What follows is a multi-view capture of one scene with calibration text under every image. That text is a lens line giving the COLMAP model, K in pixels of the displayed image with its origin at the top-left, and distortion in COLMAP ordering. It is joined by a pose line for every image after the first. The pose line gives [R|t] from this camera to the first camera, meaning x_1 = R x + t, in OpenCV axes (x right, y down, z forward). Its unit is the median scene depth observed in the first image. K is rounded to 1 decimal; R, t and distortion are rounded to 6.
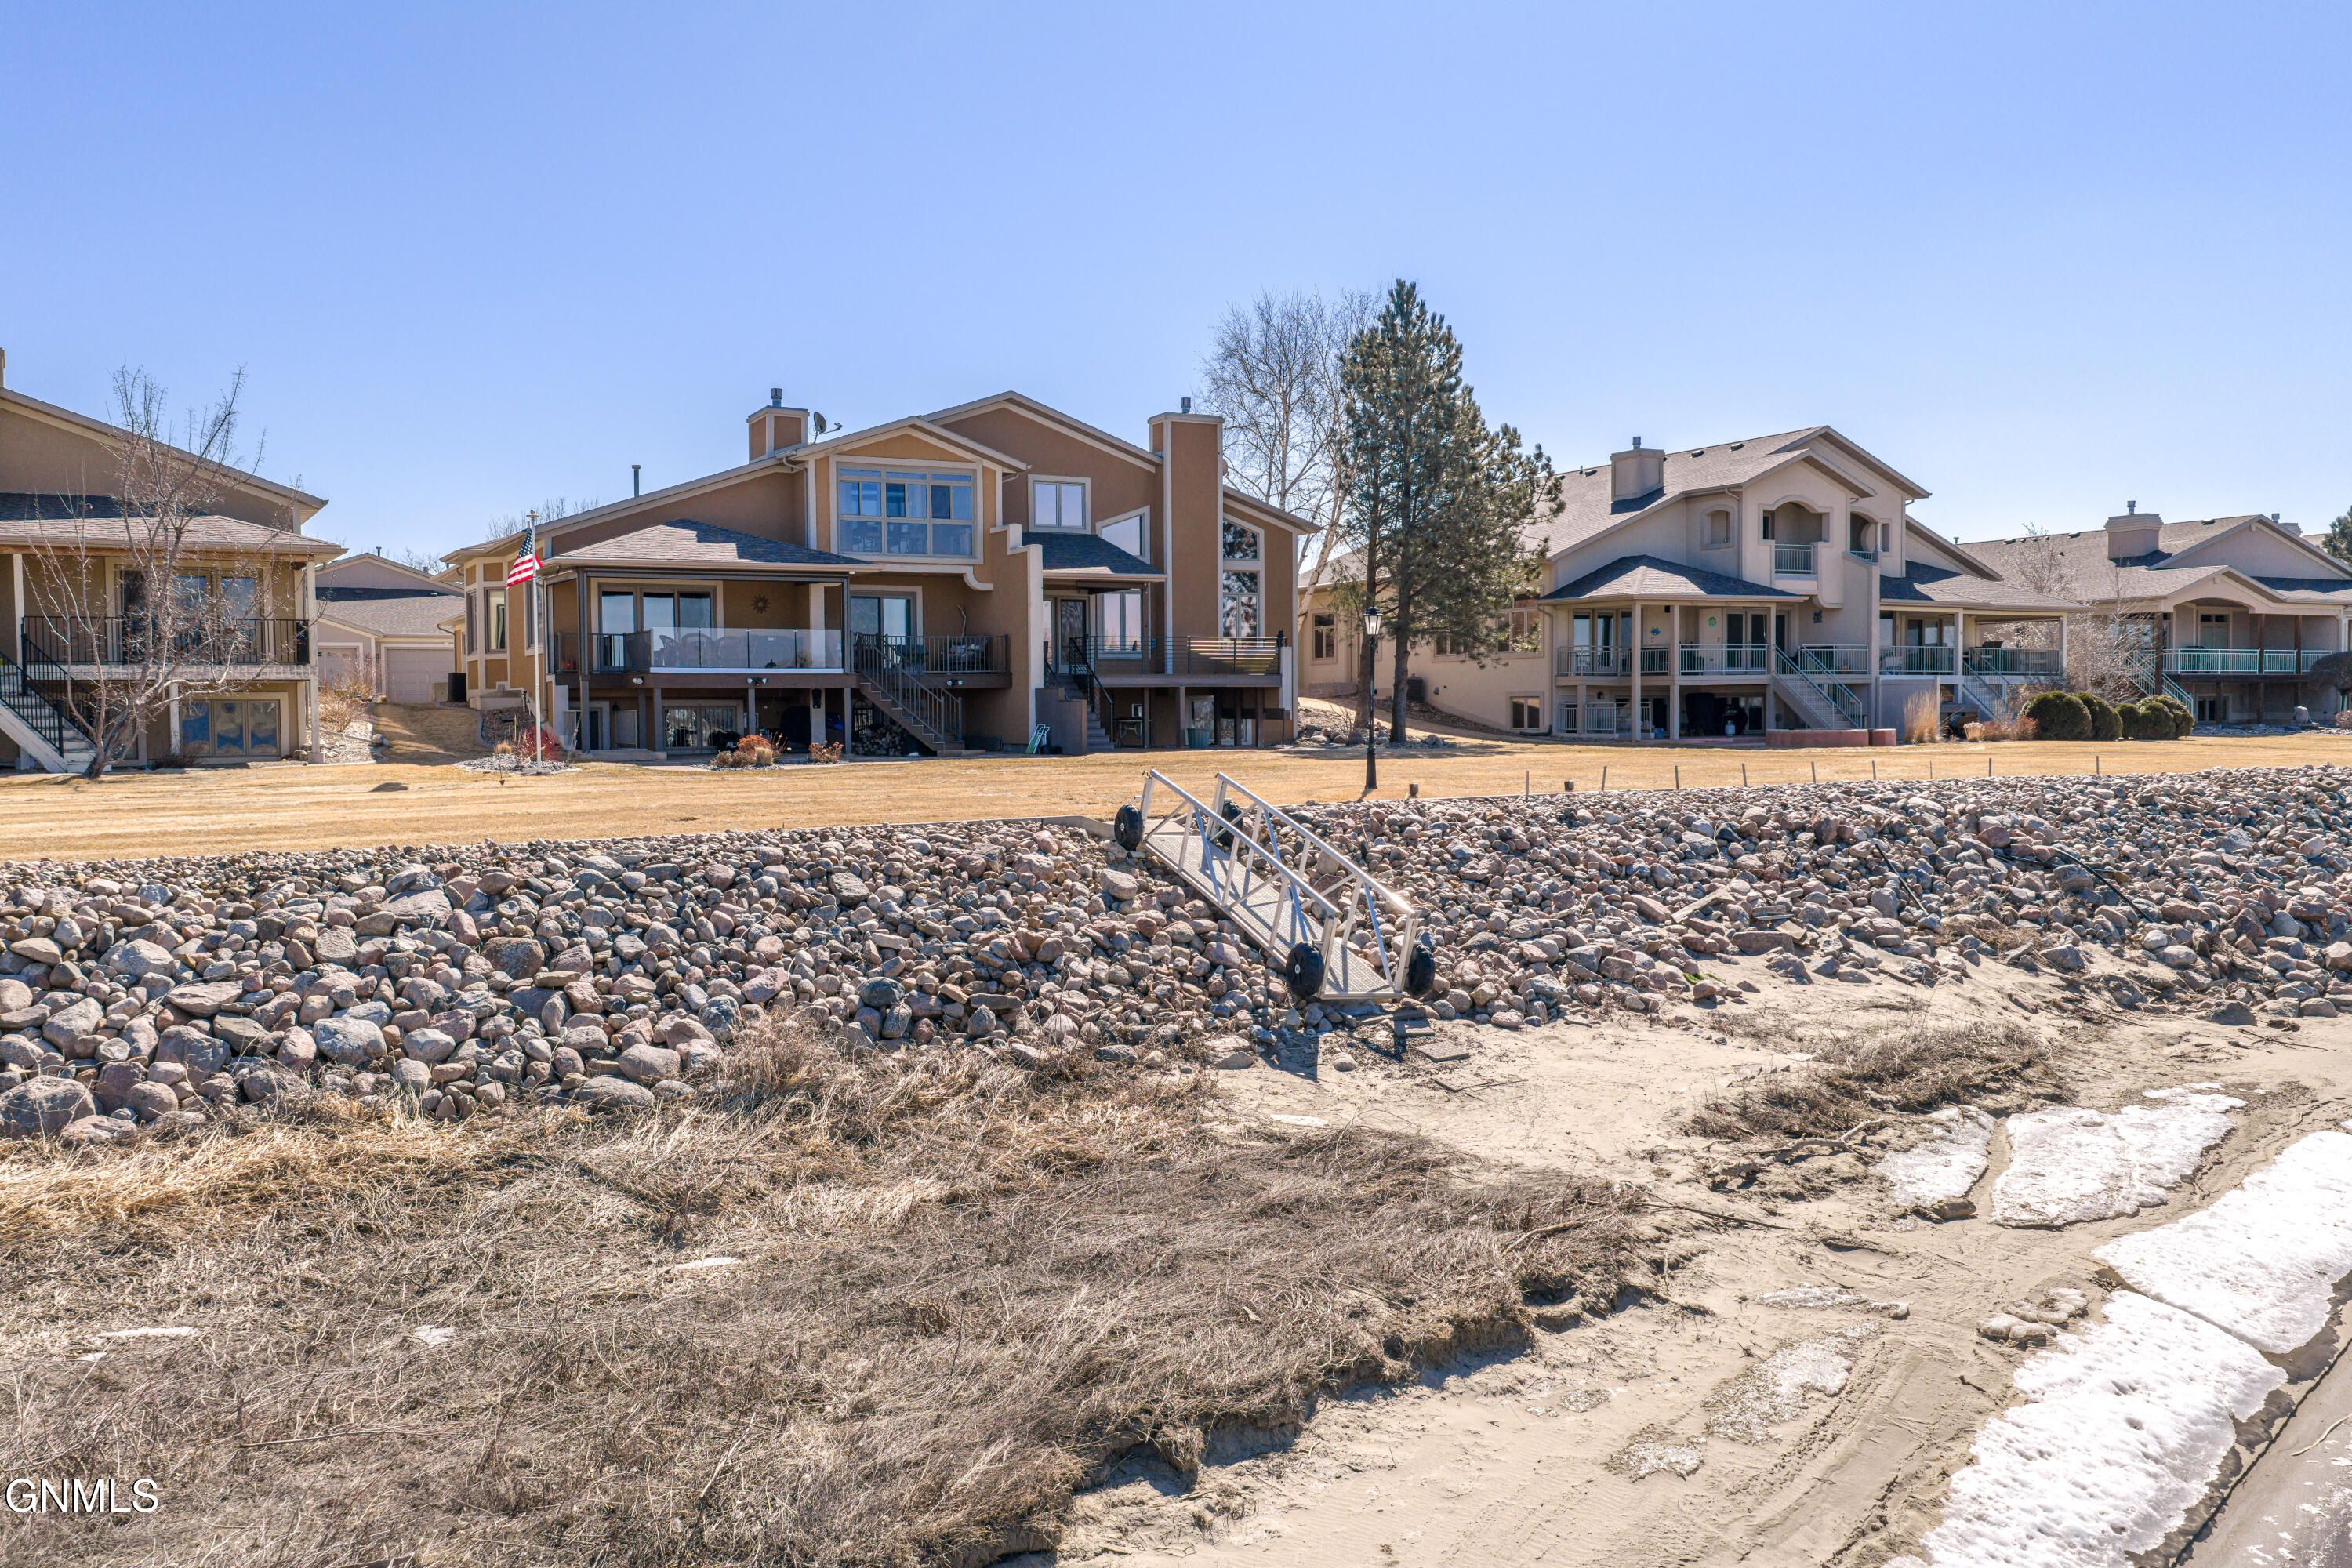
lens RADIAL K [[1939.3, 0, 1176.0], [0, 1939.3, 784.0], [0, 0, 1]] dist [0.006945, -0.004105]
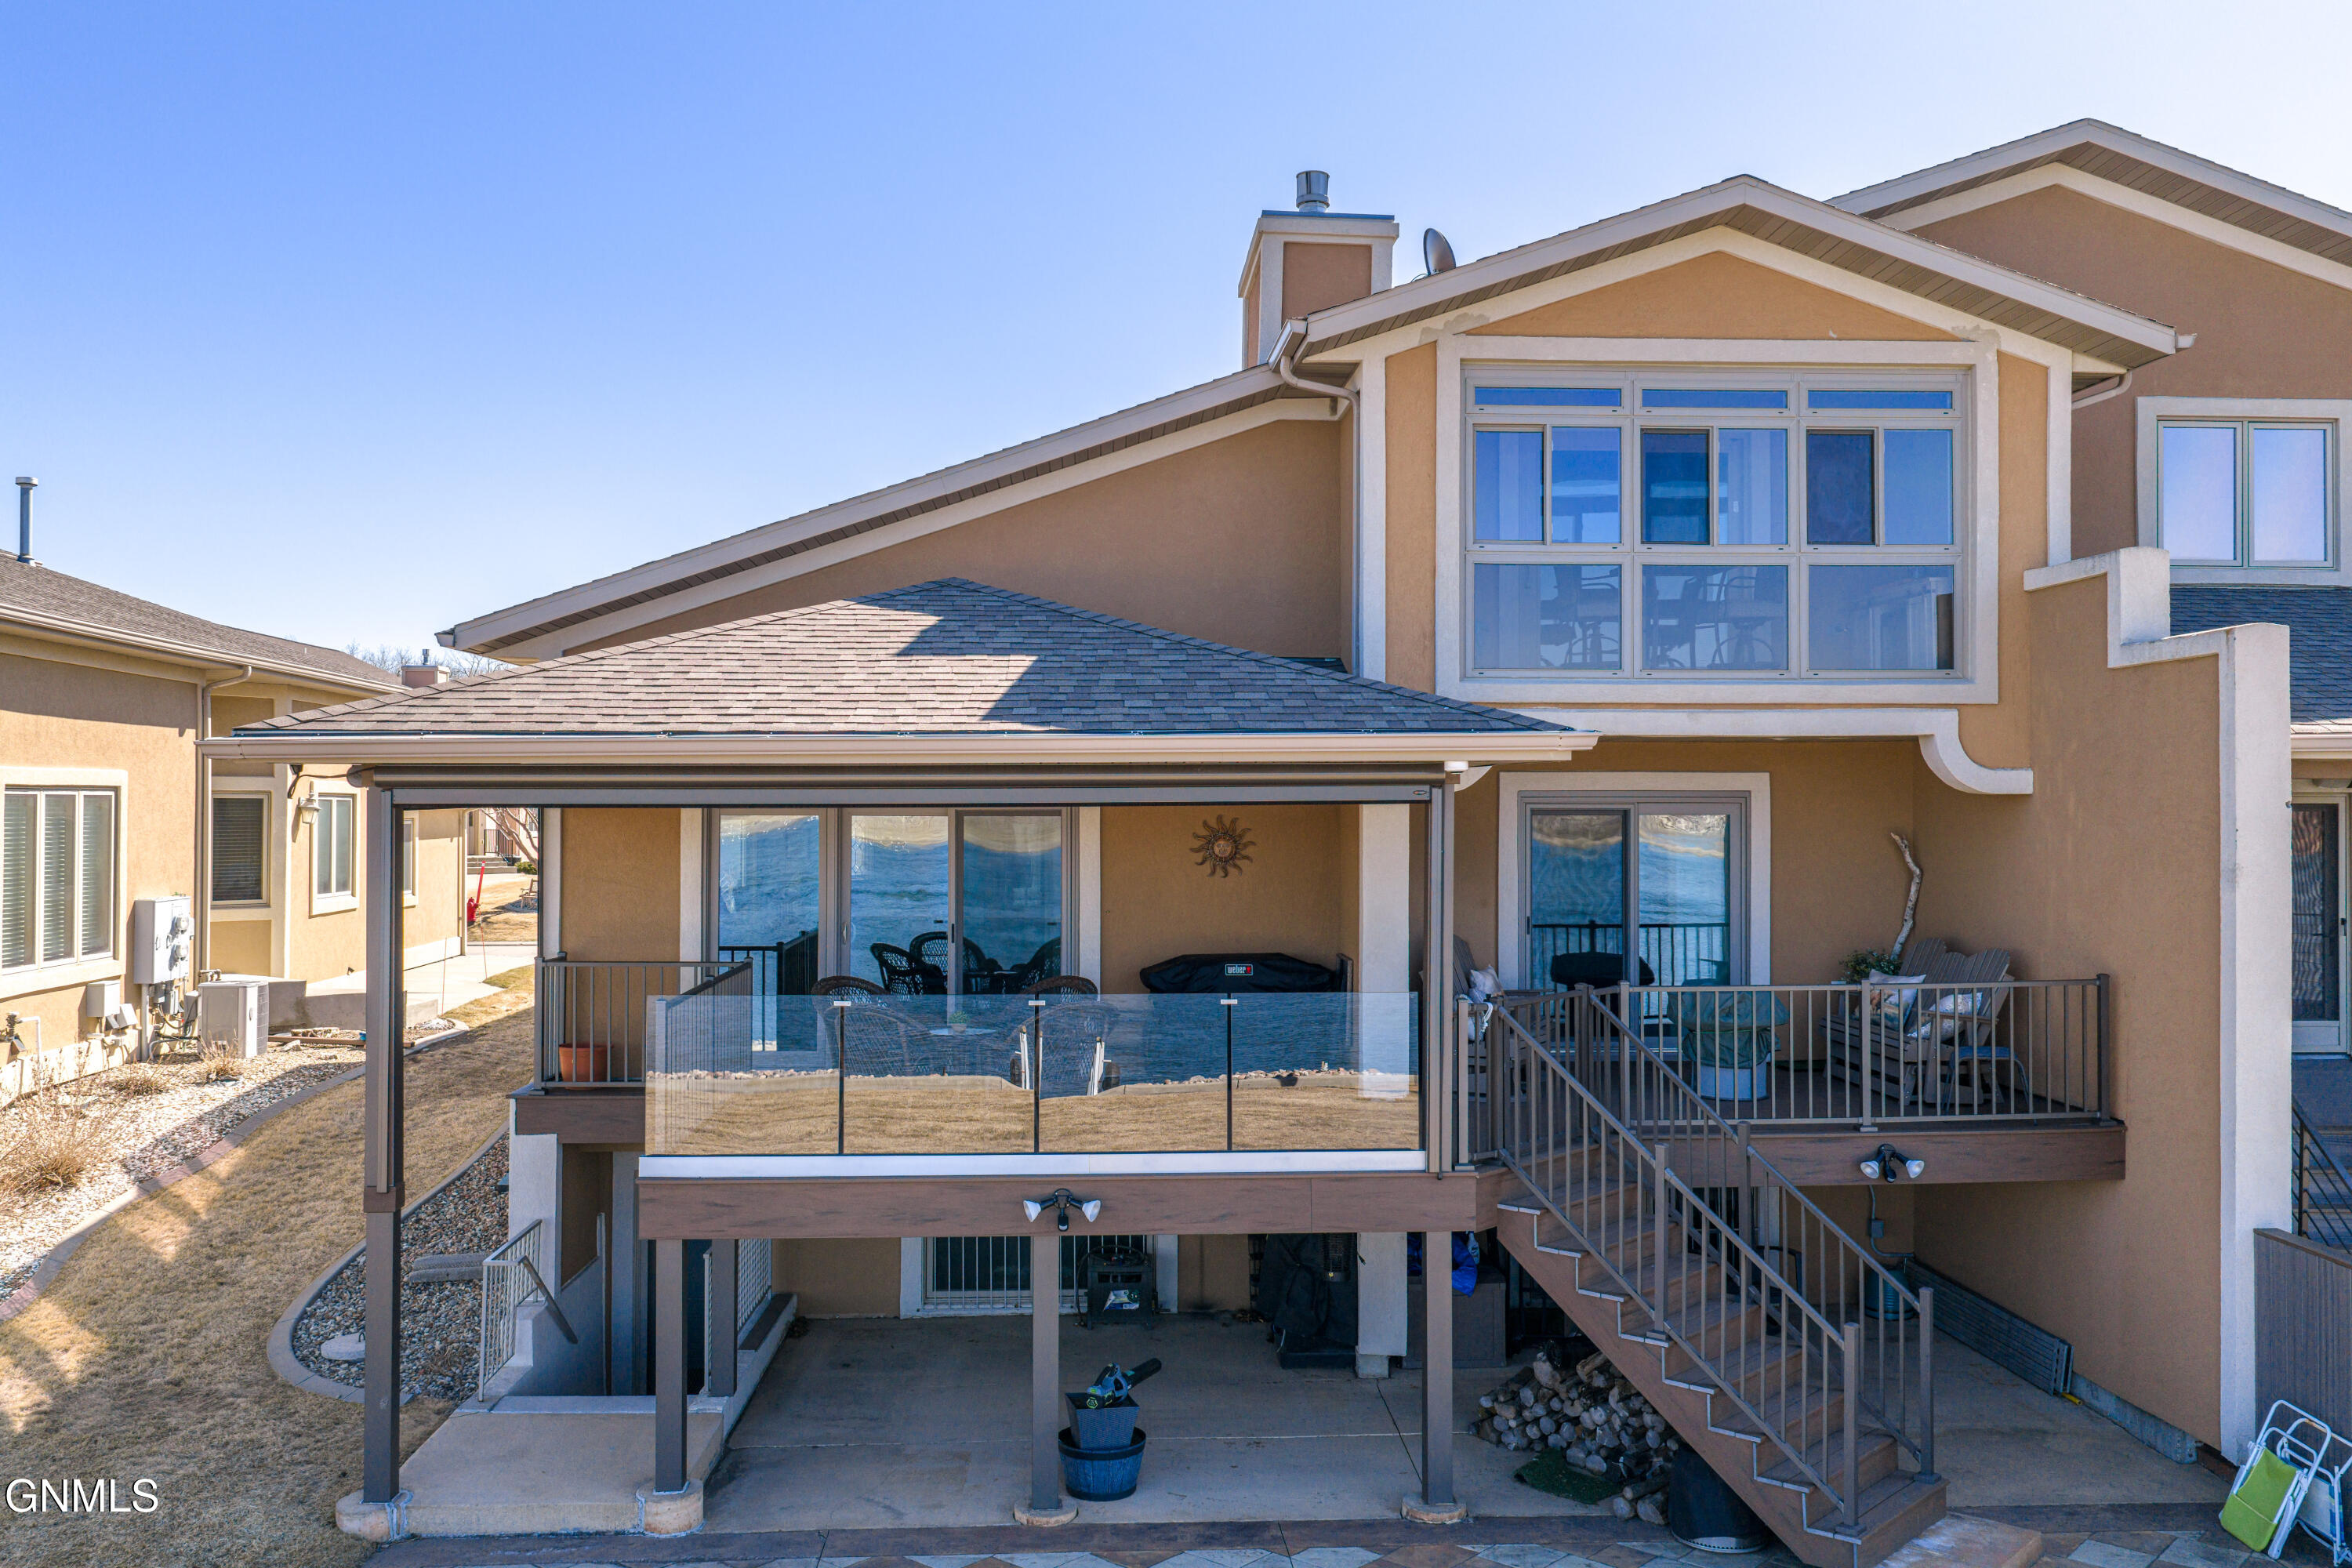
lens RADIAL K [[1939.3, 0, 1176.0], [0, 1939.3, 784.0], [0, 0, 1]] dist [0.006945, -0.004105]
pose [[0.907206, 0.001844, -0.420683, -0.088568], [-0.022825, 0.998733, -0.044846, -0.085726], [0.420067, 0.050287, 0.906099, 0.693736]]
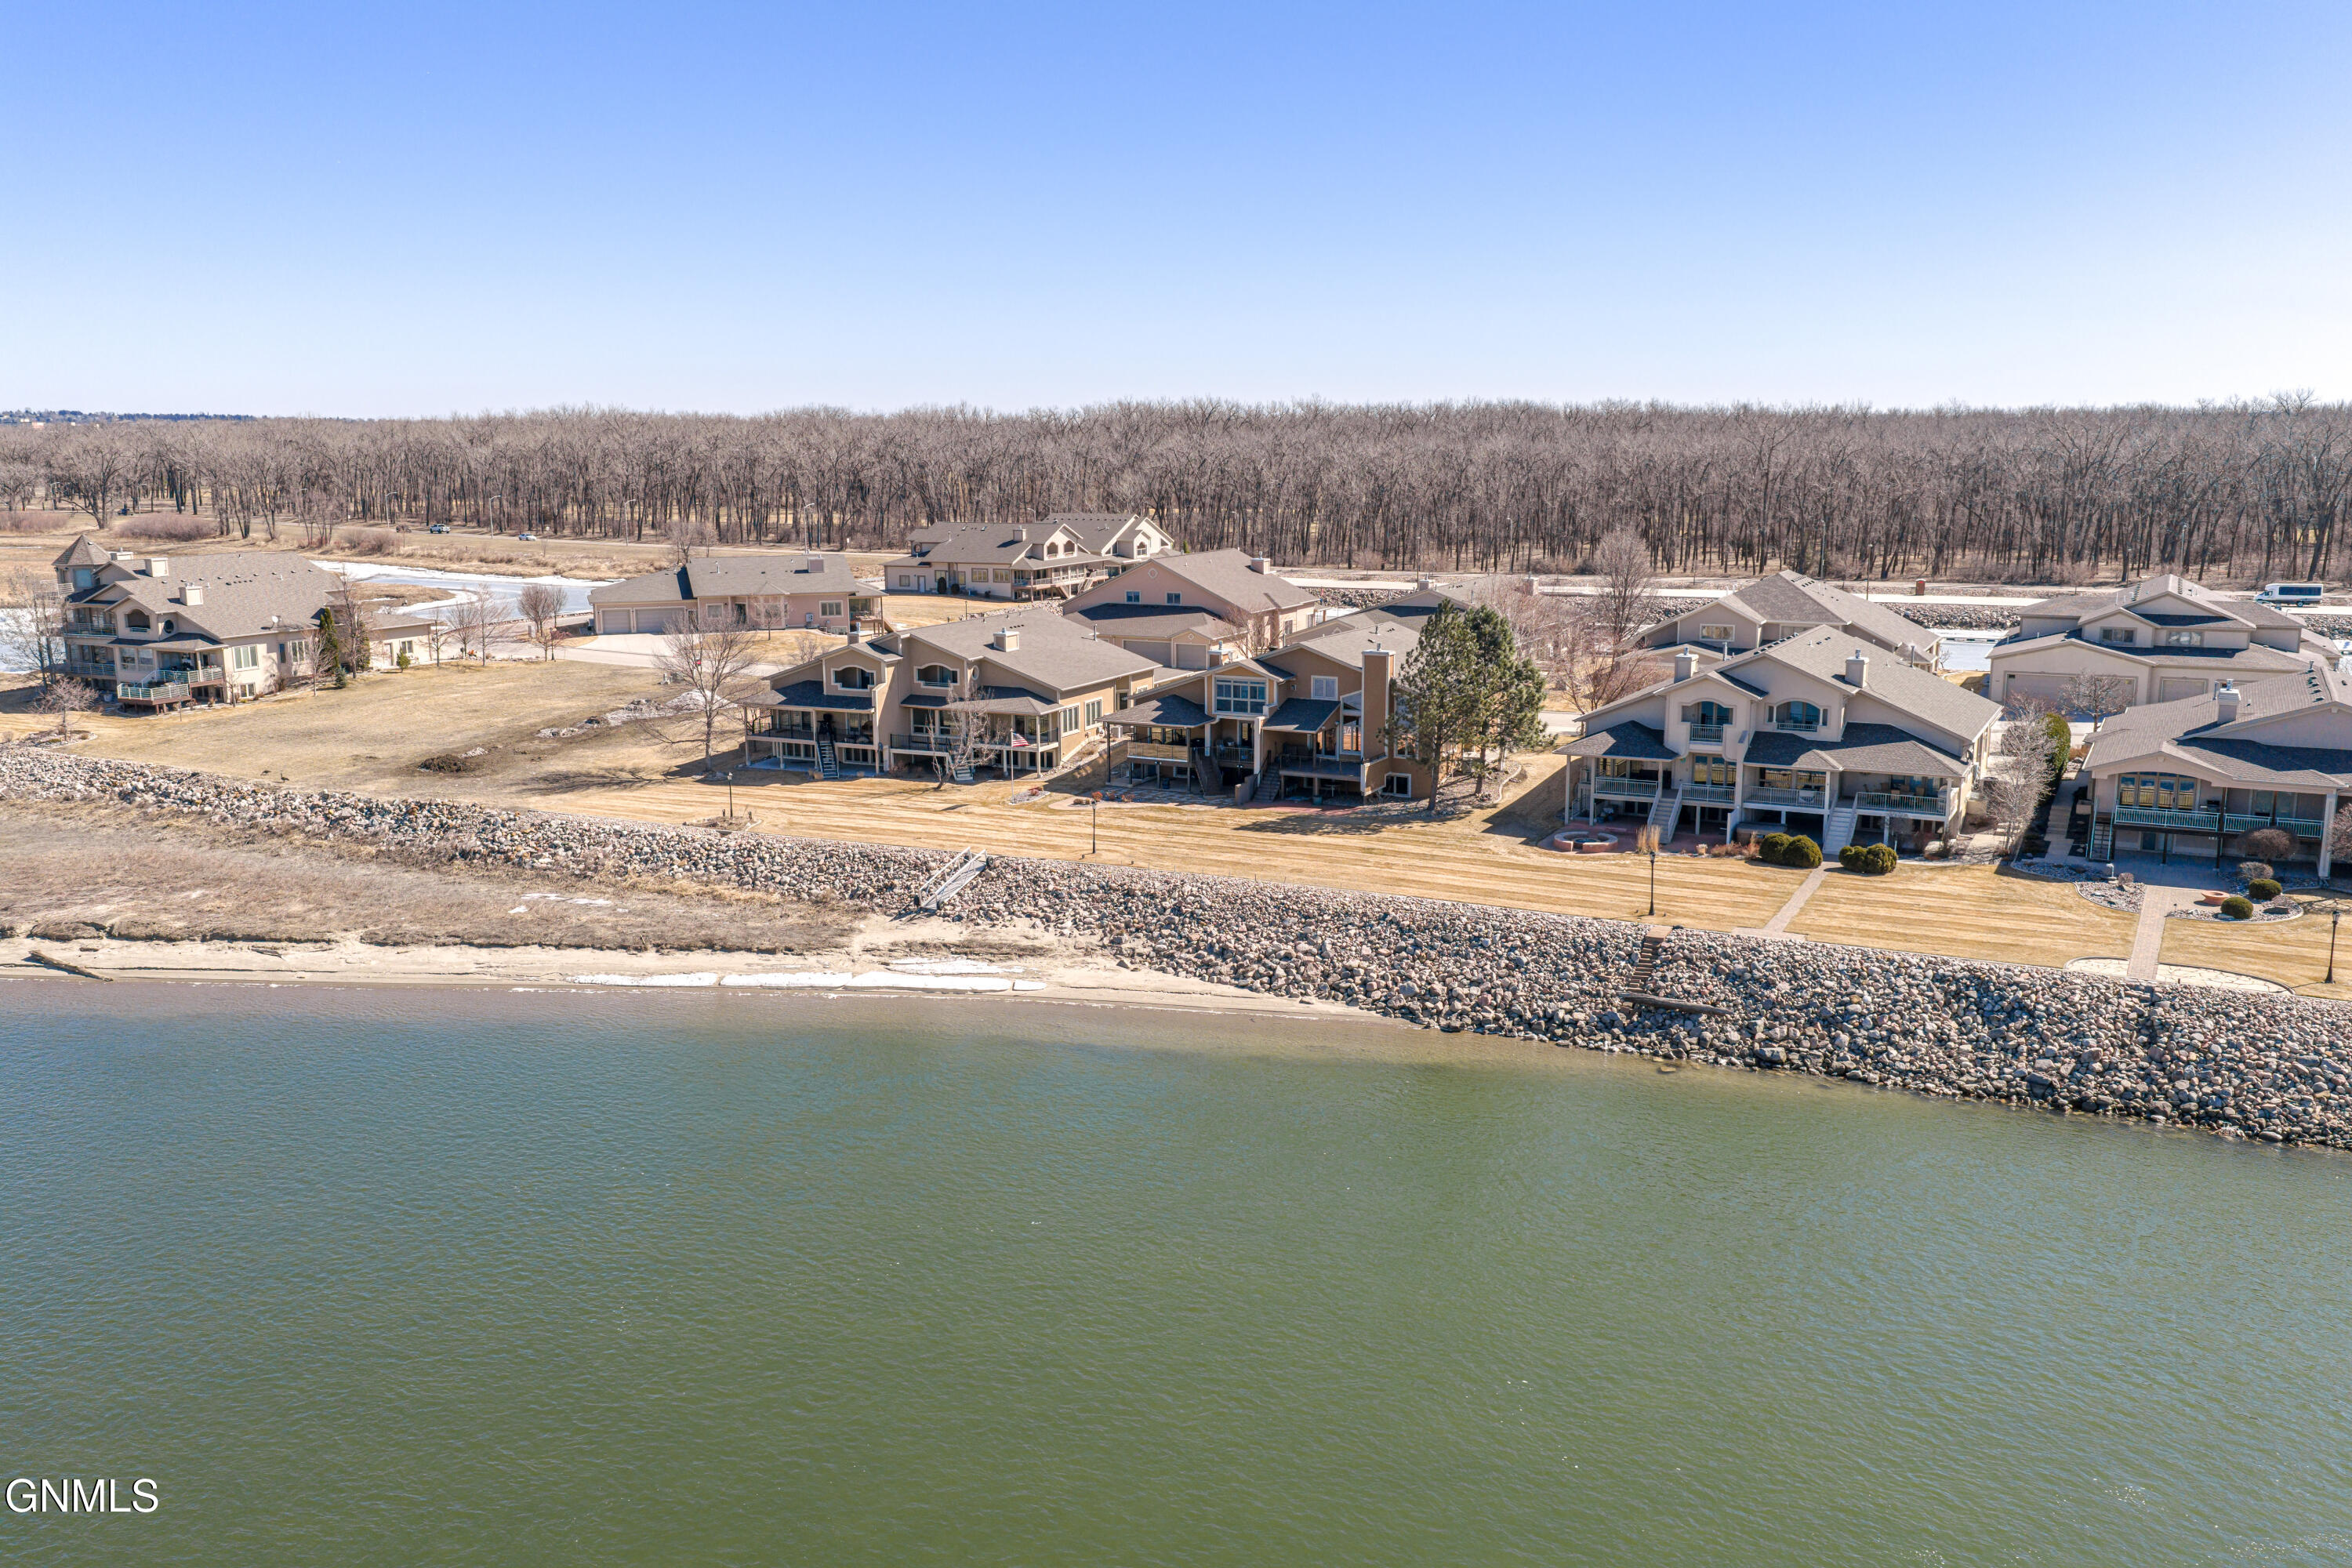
lens RADIAL K [[1939.3, 0, 1176.0], [0, 1939.3, 784.0], [0, 0, 1]] dist [0.006945, -0.004105]
pose [[0.557514, 0.148552, -0.816768, 1.871828], [-0.027128, 0.986594, 0.160922, -0.424269], [0.829724, -0.067559, 0.554070, -0.481172]]
